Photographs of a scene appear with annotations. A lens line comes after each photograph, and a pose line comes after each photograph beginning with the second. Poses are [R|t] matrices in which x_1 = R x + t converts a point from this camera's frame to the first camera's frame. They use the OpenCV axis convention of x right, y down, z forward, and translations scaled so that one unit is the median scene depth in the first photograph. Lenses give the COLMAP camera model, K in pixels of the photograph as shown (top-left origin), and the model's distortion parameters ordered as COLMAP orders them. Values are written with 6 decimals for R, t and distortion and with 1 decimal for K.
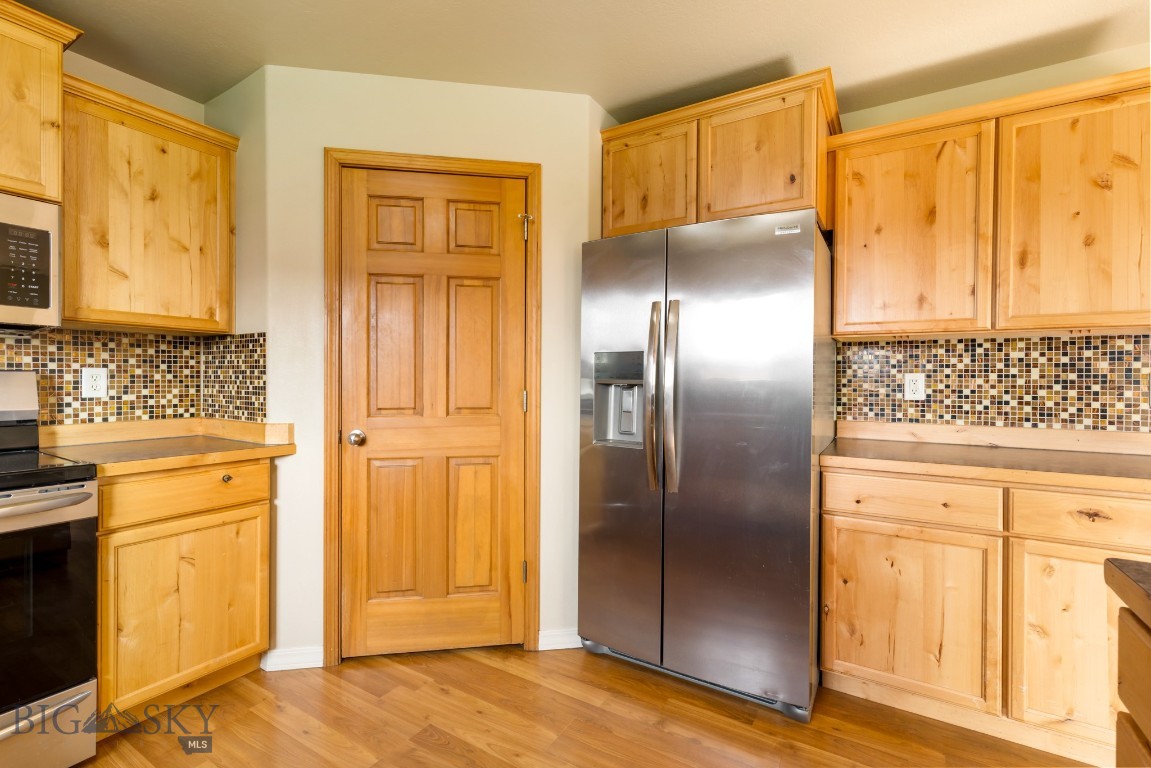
lens RADIAL K [[517.1, 0, 578.2], [0, 517.1, 383.0], [0, 0, 1]] dist [0.003831, 0.000457]
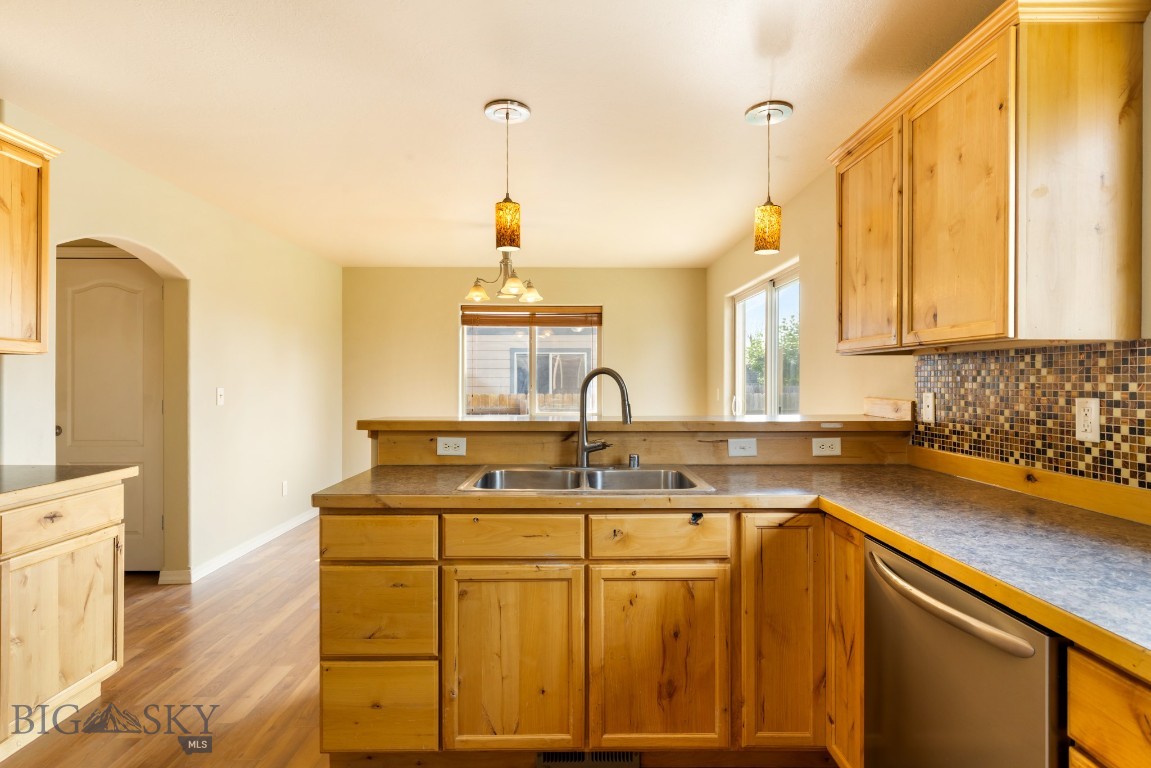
lens RADIAL K [[582.3, 0, 577.0], [0, 582.3, 379.1], [0, 0, 1]] dist [-0.002339, -0.000368]
pose [[-0.529513, -0.004525, 0.848290, -0.550855], [-0.000201, 0.999986, 0.005208, -0.046499], [-0.848302, 0.002587, -0.529507, 0.519178]]
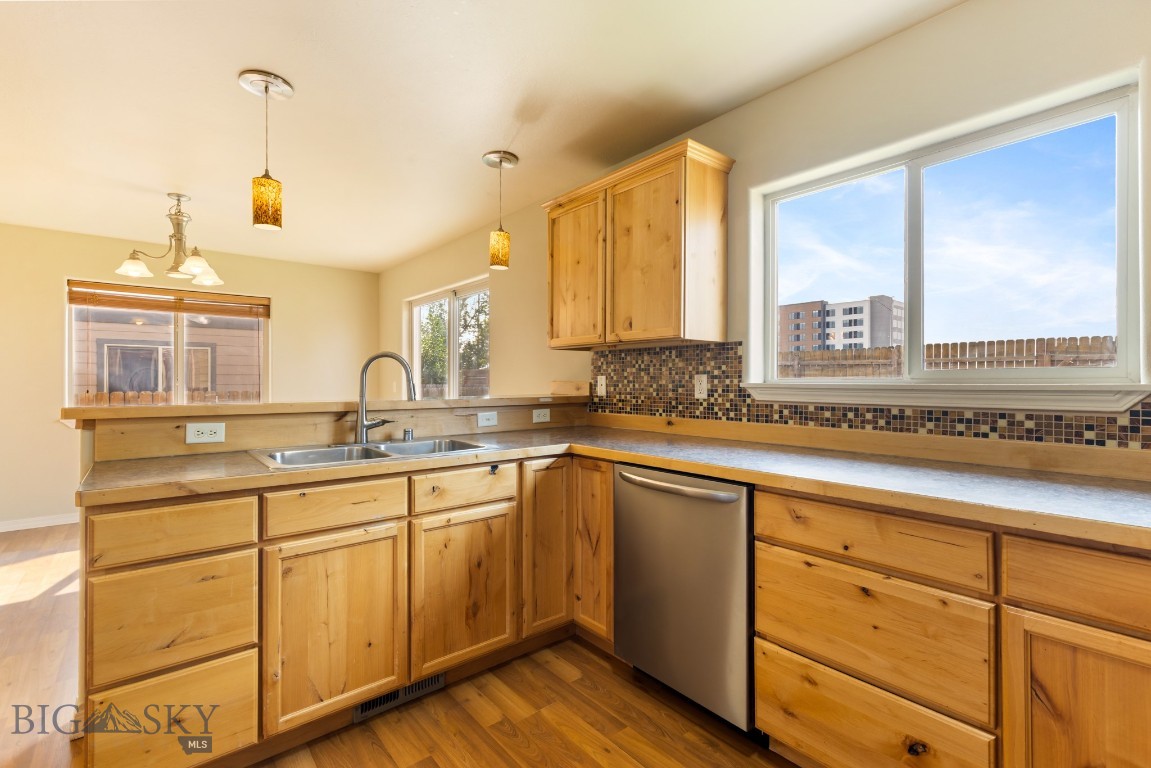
lens RADIAL K [[517.1, 0, 575.2], [0, 517.1, 381.2], [0, 0, 1]] dist [0.003831, 0.000457]
pose [[-0.946666, -0.004914, 0.322180, -0.368039], [-0.003570, 0.999982, 0.004763, -0.006204], [-0.322198, 0.003358, -0.946666, 0.795356]]
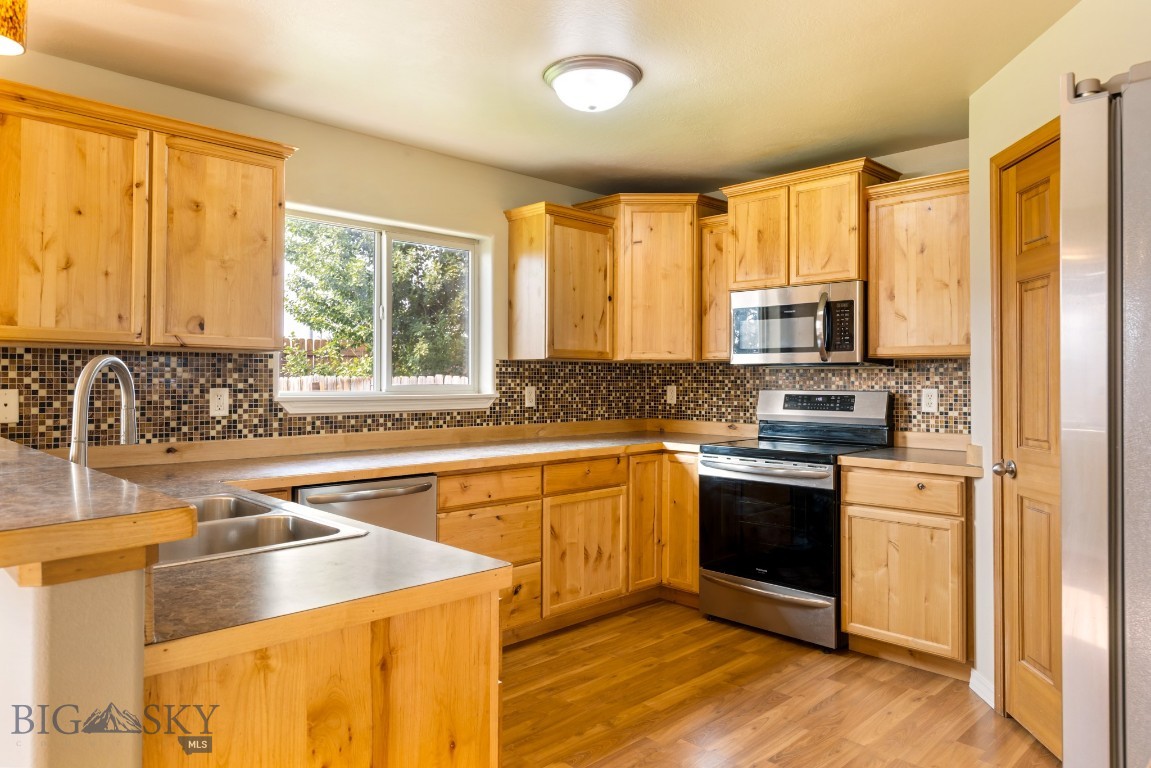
lens RADIAL K [[730.0, 0, 567.4], [0, 730.0, 377.8], [0, 0, 1]] dist [-0.004339, -0.001396]
pose [[-0.253213, -0.006257, -0.967390, 1.011282], [-0.010297, 0.999940, -0.003772, -0.040176], [0.967356, 0.009007, -0.253262, 0.602763]]
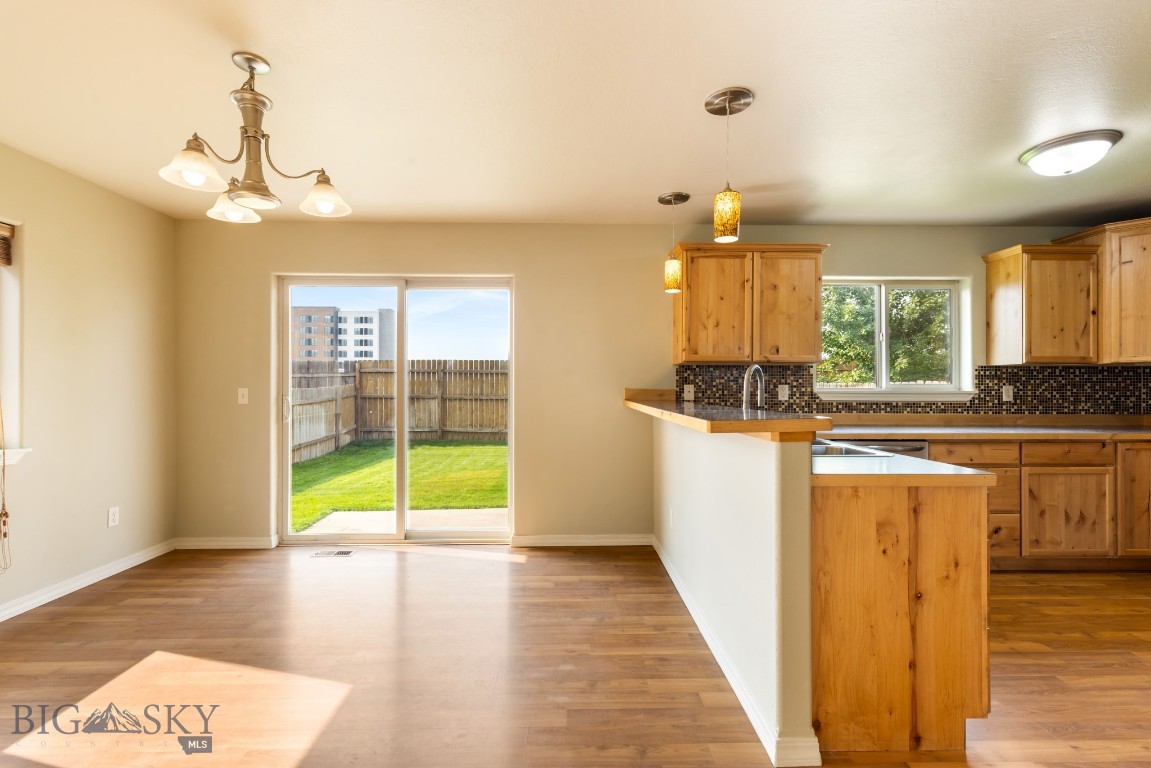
lens RADIAL K [[517.1, 0, 574.5], [0, 517.1, 384.7], [0, 0, 1]] dist [0.003831, 0.000457]
pose [[-0.842516, -0.011556, -0.538548, 1.432746], [-0.009989, 0.999933, -0.005830, 0.000788], [0.538579, 0.000468, -0.842575, 0.733789]]
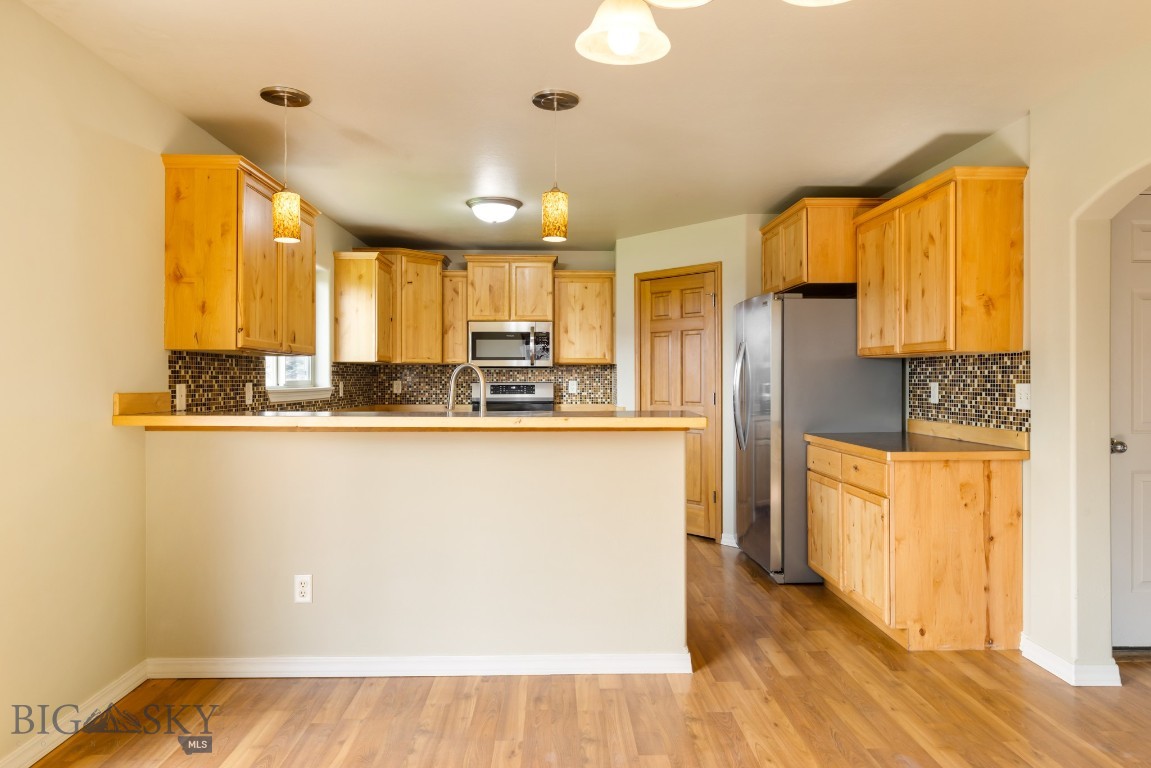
lens RADIAL K [[730.0, 0, 580.1], [0, 730.0, 375.7], [0, 0, 1]] dist [-0.004339, -0.001396]
pose [[0.549877, -0.008097, -0.835206, 1.871185], [-0.001188, 0.999944, -0.010476, -0.017145], [0.835245, 0.006753, 0.549837, -0.801101]]
